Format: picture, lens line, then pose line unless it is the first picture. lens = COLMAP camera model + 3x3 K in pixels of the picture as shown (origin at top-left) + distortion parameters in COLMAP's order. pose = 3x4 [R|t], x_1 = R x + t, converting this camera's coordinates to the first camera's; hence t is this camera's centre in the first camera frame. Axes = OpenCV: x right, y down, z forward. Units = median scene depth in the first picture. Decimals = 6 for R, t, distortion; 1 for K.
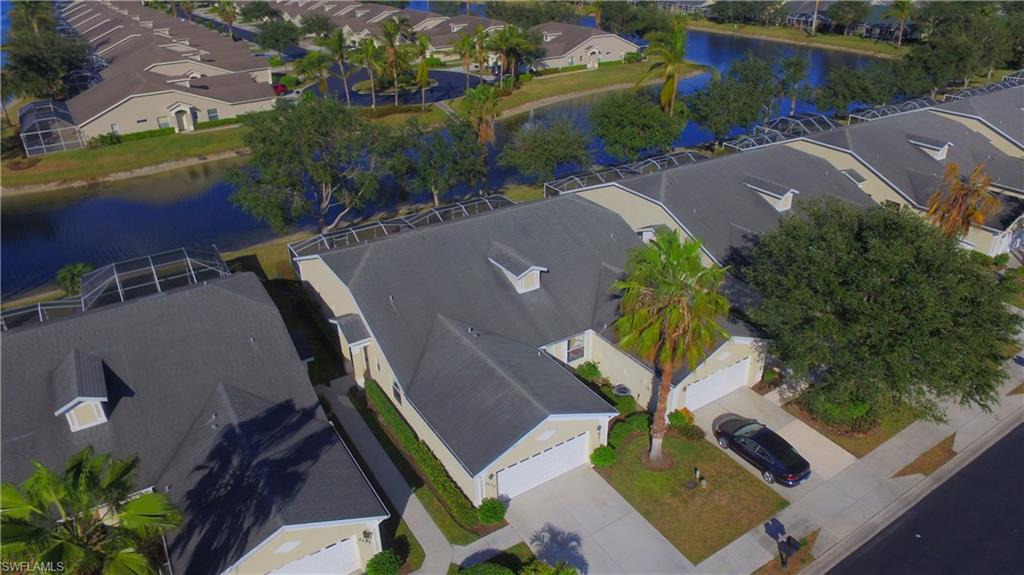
lens RADIAL K [[690.7, 0, 521.8], [0, 690.7, 285.4], [0, 0, 1]] dist [-0.126181, 0.093373]
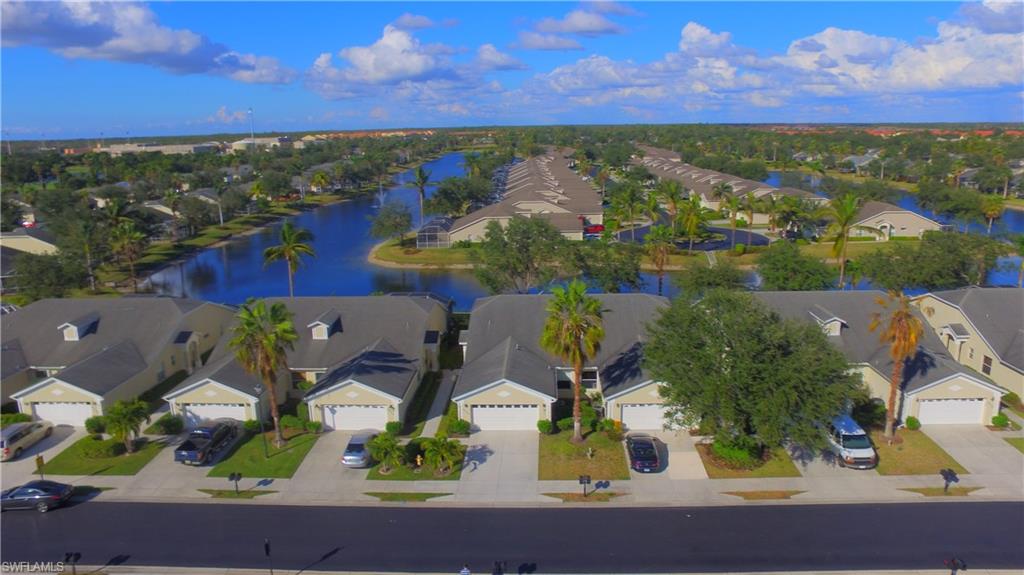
lens RADIAL K [[690.7, 0, 521.8], [0, 690.7, 285.4], [0, 0, 1]] dist [-0.126181, 0.093373]
pose [[0.820889, 0.127772, -0.556611, 0.361095], [-0.256370, 0.953370, -0.159246, 0.081472], [0.510309, 0.273421, 0.815368, -0.160886]]
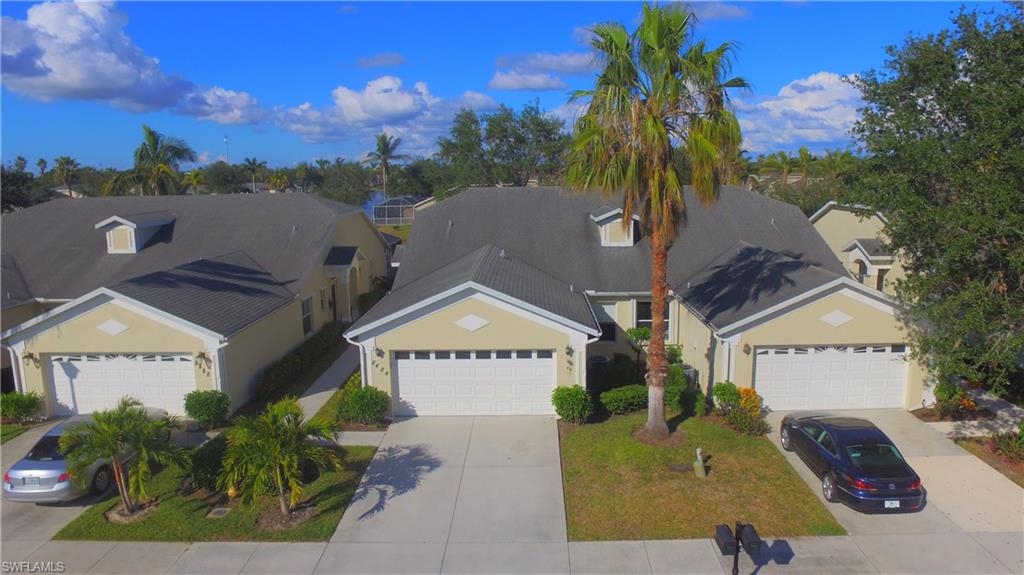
lens RADIAL K [[690.7, 0, 521.8], [0, 690.7, 285.4], [0, 0, 1]] dist [-0.126181, 0.093373]
pose [[0.833196, 0.093621, -0.544995, 0.166833], [-0.252339, 0.941338, -0.224072, 0.119742], [0.492047, 0.324219, 0.807943, 0.164448]]
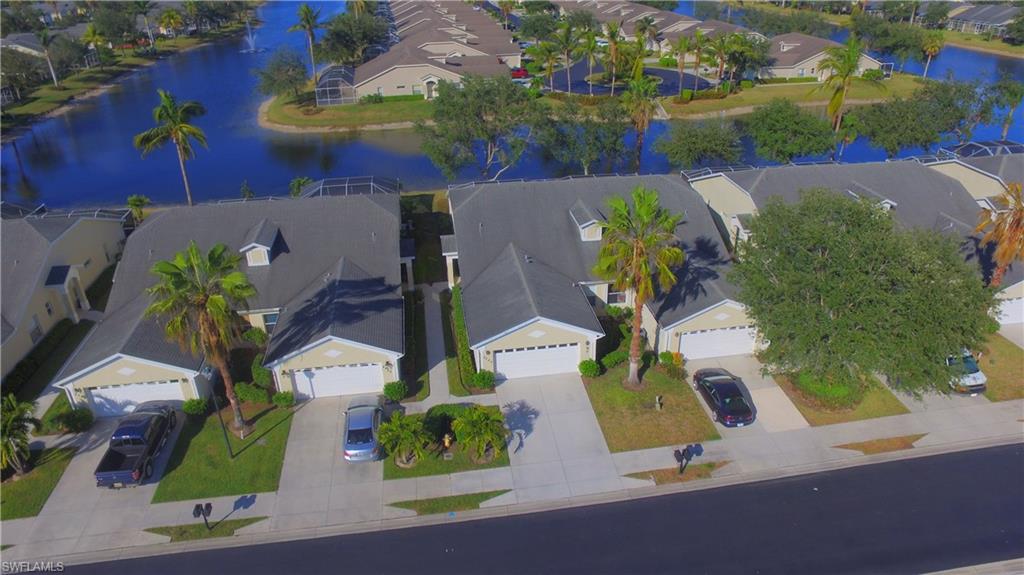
lens RADIAL K [[690.7, 0, 521.8], [0, 690.7, 285.4], [0, 0, 1]] dist [-0.126181, 0.093373]
pose [[0.913804, 0.184725, -0.361717, 0.170825], [-0.185338, 0.982109, 0.033333, 0.032812], [0.361403, 0.036581, 0.931692, -0.086309]]
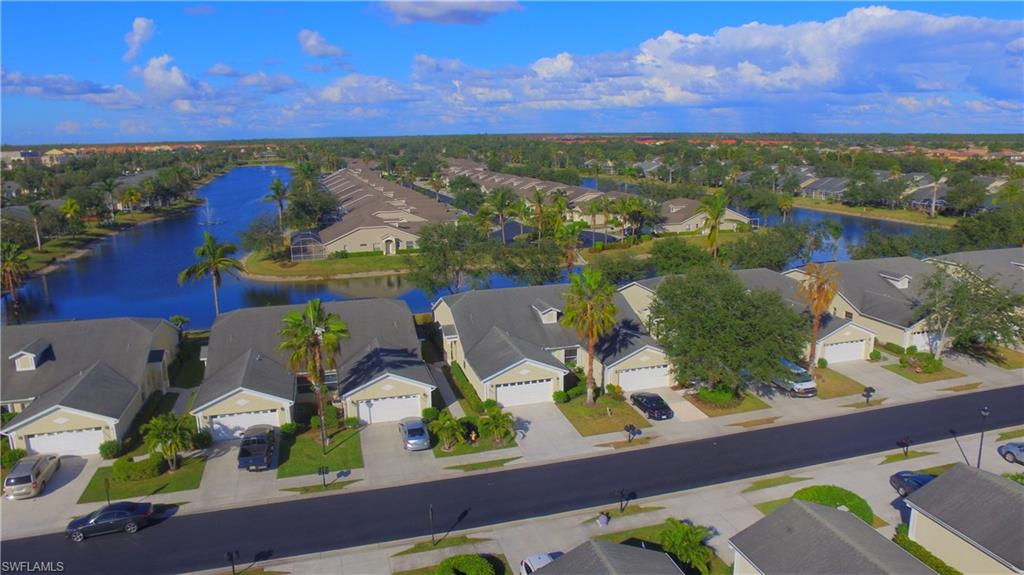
lens RADIAL K [[690.7, 0, 521.8], [0, 690.7, 285.4], [0, 0, 1]] dist [-0.126181, 0.093373]
pose [[0.959468, 0.062747, -0.274745, 0.200305], [-0.130625, 0.962868, -0.236269, 0.162645], [0.249718, 0.262581, 0.932037, -0.321014]]
